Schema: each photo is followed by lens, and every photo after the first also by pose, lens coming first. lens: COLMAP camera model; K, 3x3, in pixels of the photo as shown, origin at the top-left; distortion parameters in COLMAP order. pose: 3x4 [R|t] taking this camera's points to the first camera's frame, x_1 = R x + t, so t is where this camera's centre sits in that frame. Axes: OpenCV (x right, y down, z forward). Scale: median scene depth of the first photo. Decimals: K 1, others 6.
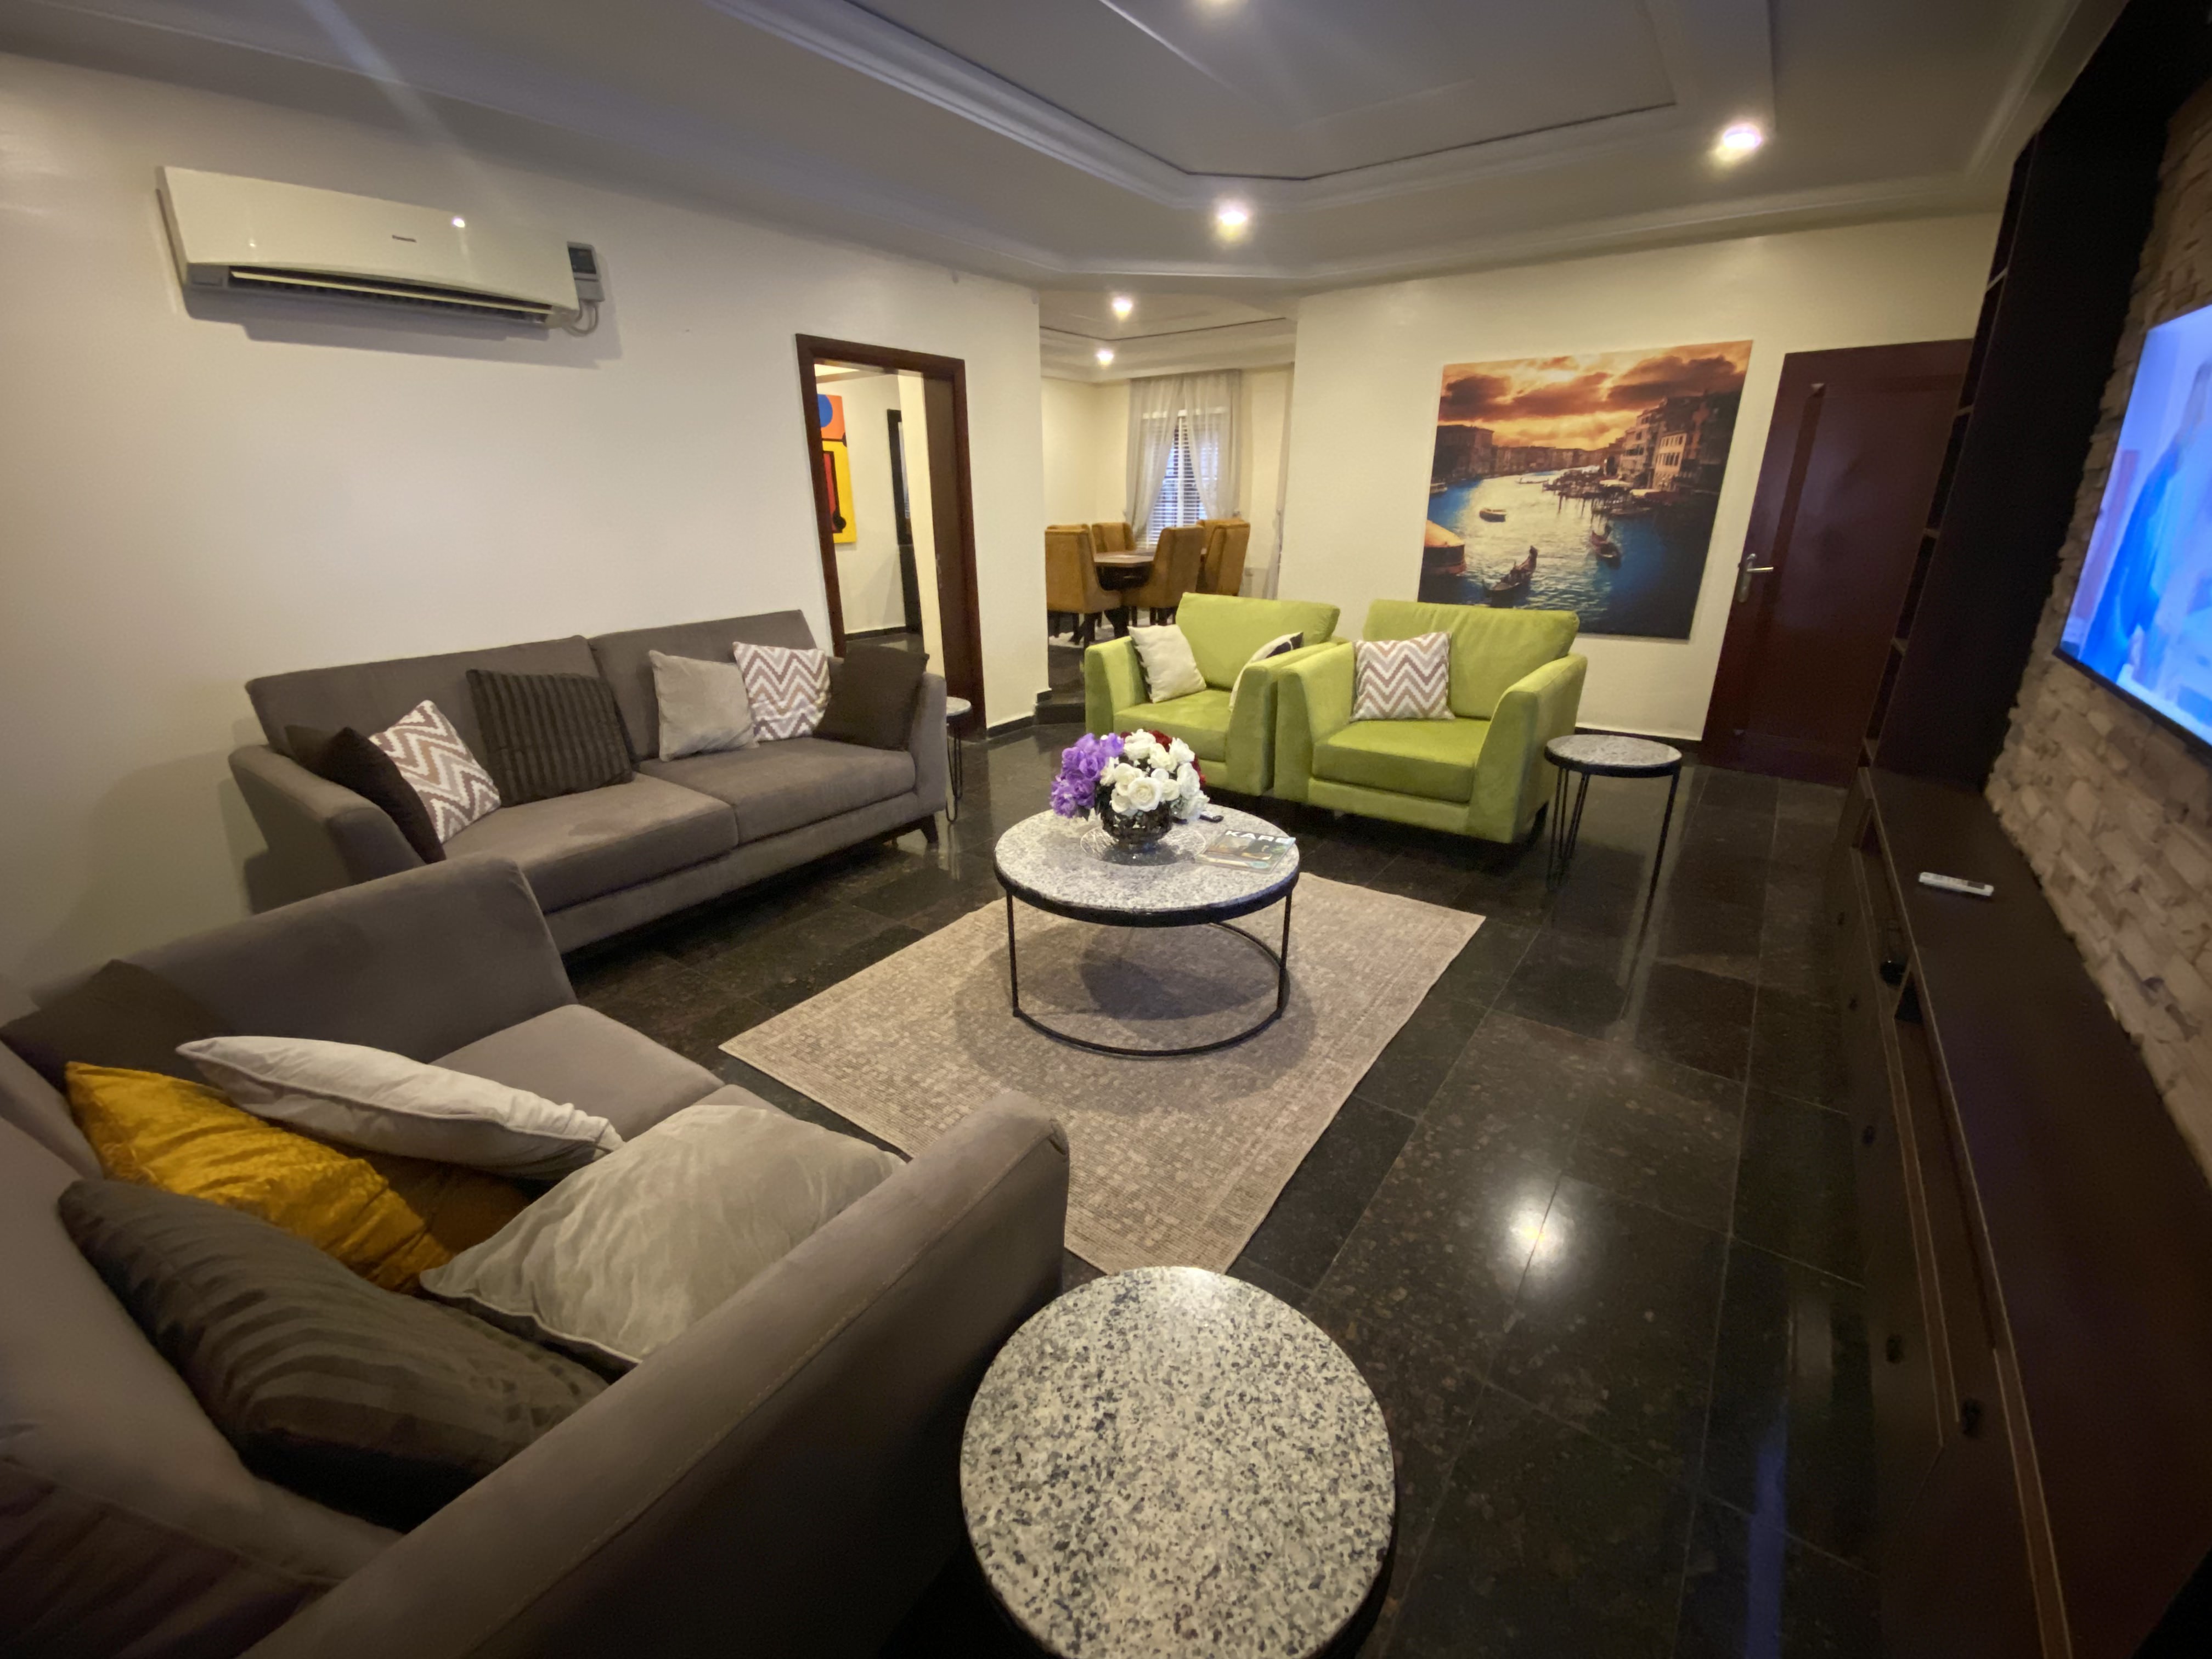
lens RADIAL K [[900.5, 0, 1096.1], [0, 900.5, 835.5], [0, 0, 1]] dist [0.028130, -0.026886]
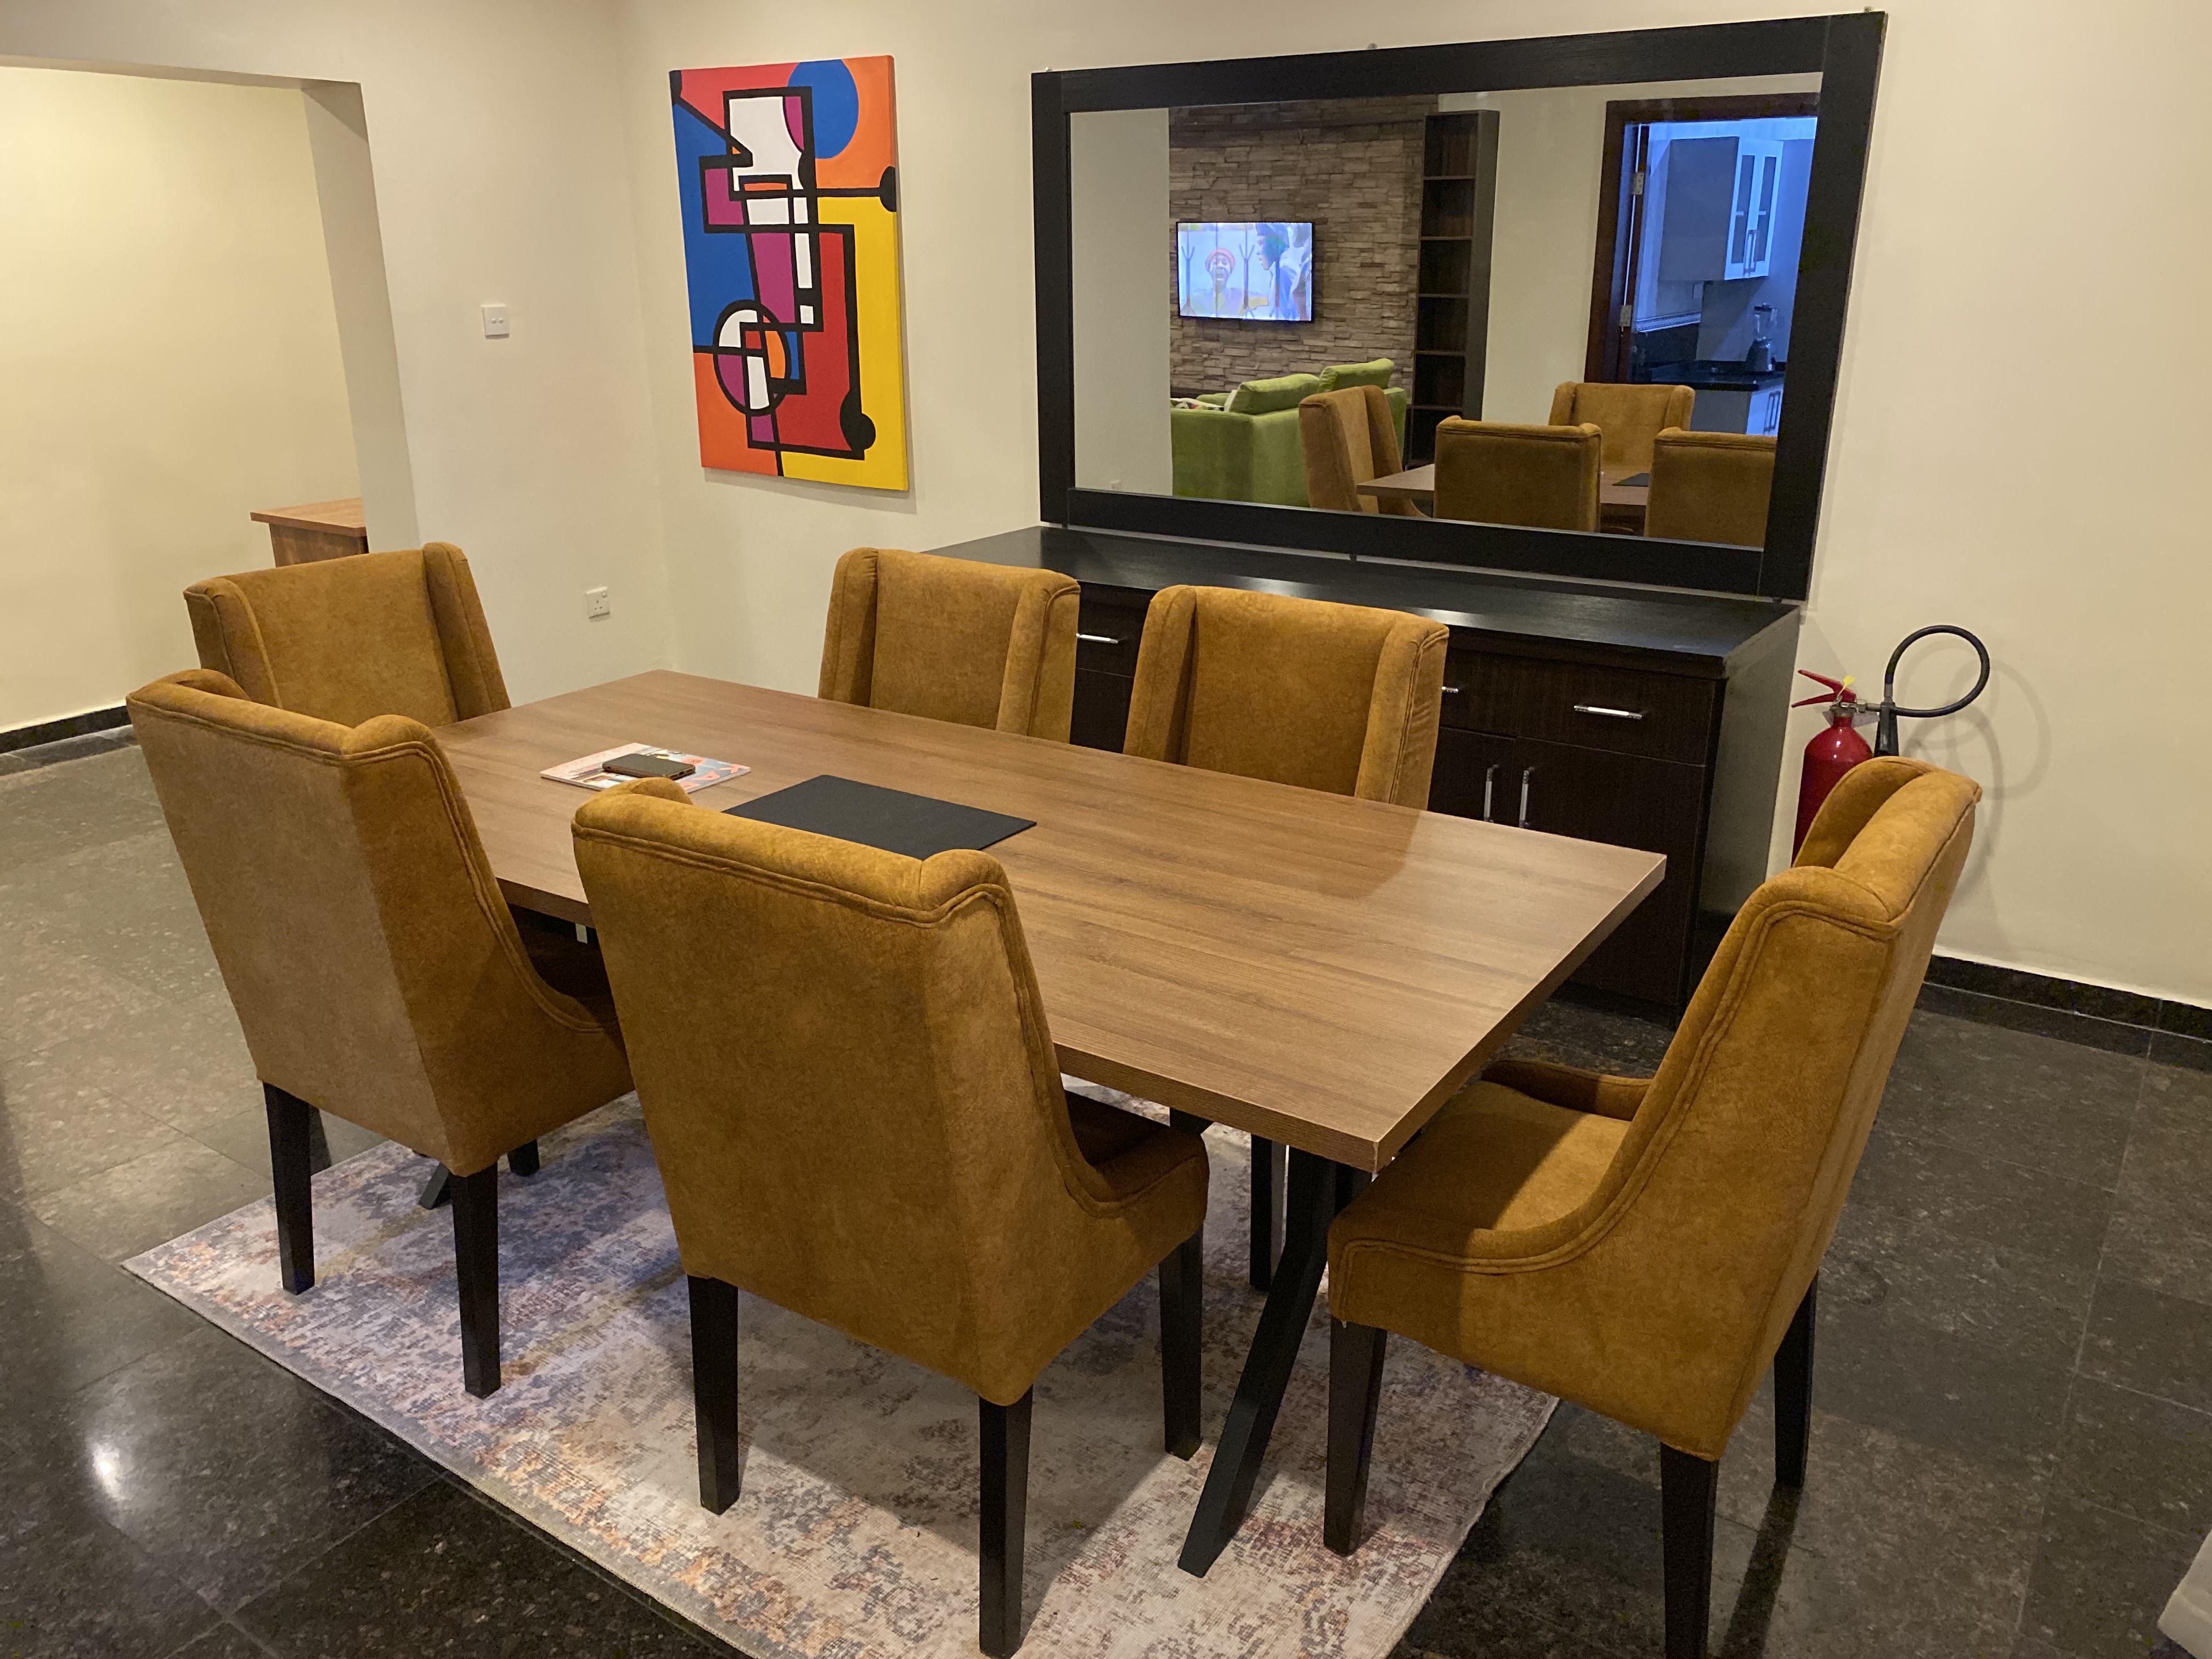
lens RADIAL K [[1693.1, 0, 1092.3], [0, 1693.1, 825.3], [0, 0, 1]] dist [0.042732, -0.054154]
pose [[0.016035, 0.340484, -0.940114, 0.297081], [-0.349318, 0.882896, 0.313803, -0.359004], [0.936867, 0.323367, 0.133094, 0.844268]]
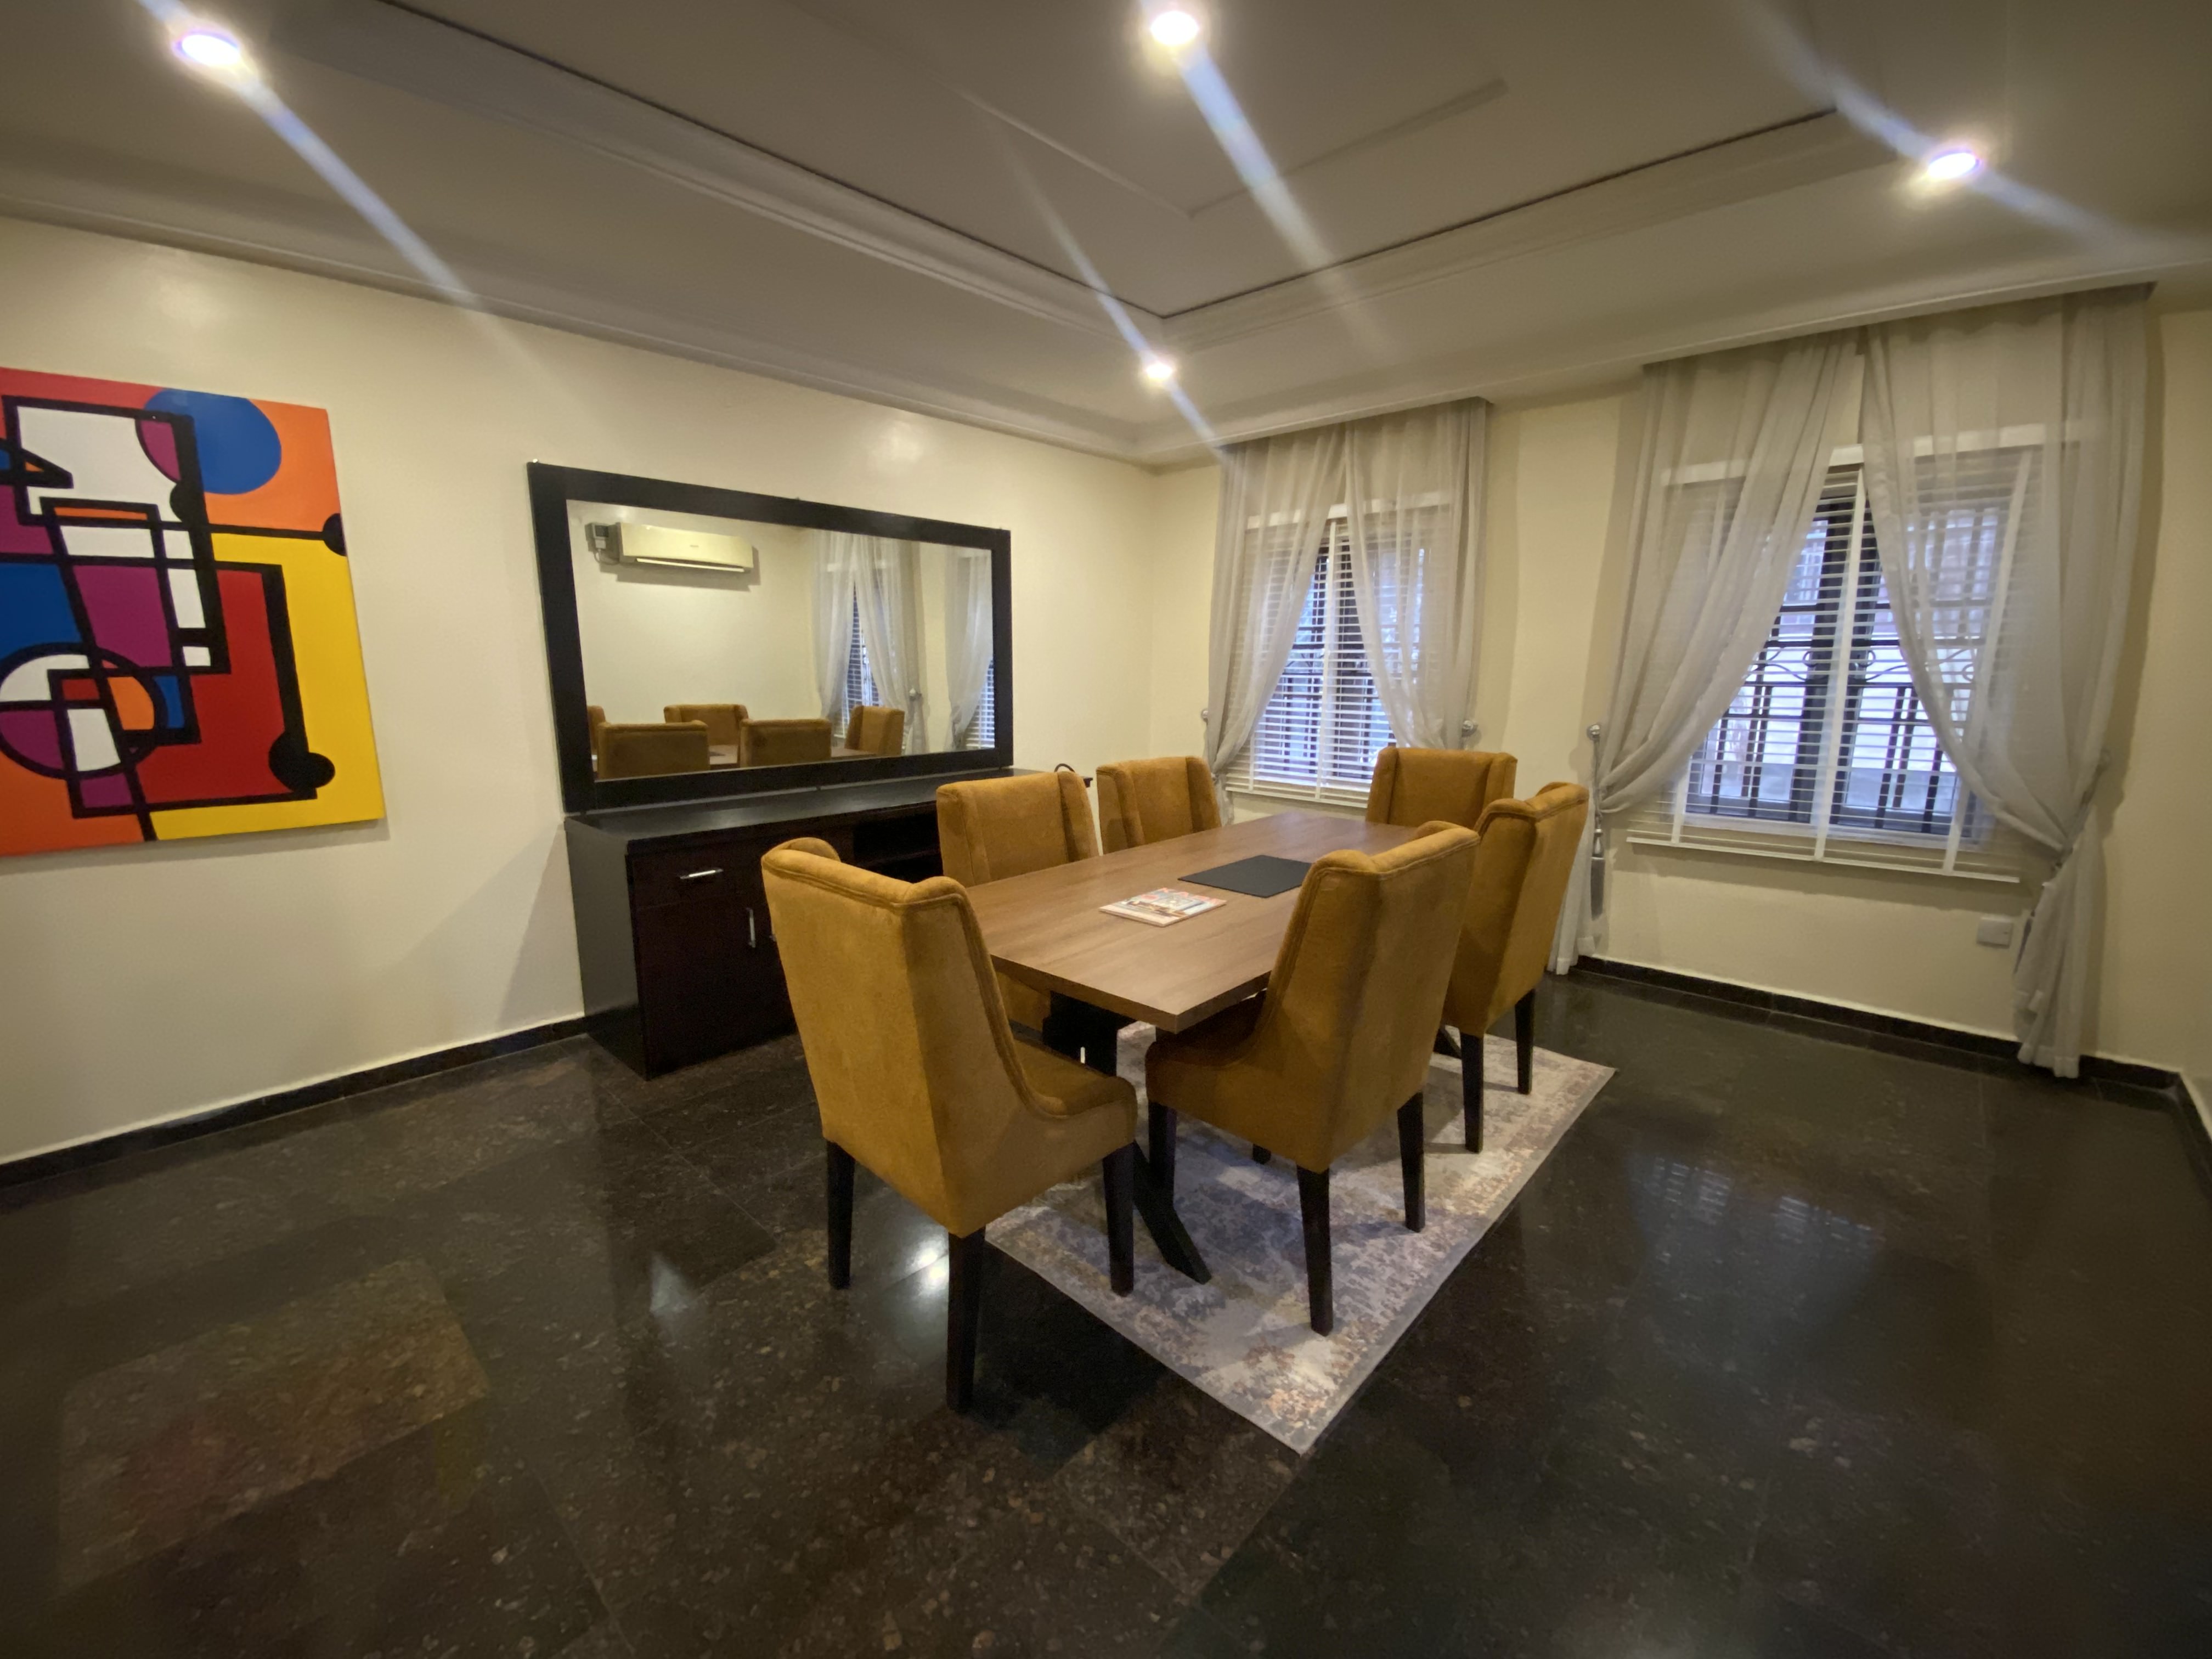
lens RADIAL K [[896.3, 0, 1085.2], [0, 896.3, 830.6], [0, 0, 1]] dist [0.025919, -0.022548]
pose [[0.991837, 0.037486, -0.121876, 0.031476], [-0.057640, 0.984387, -0.166310, -0.230204], [0.113739, 0.171977, 0.978513, 0.577710]]
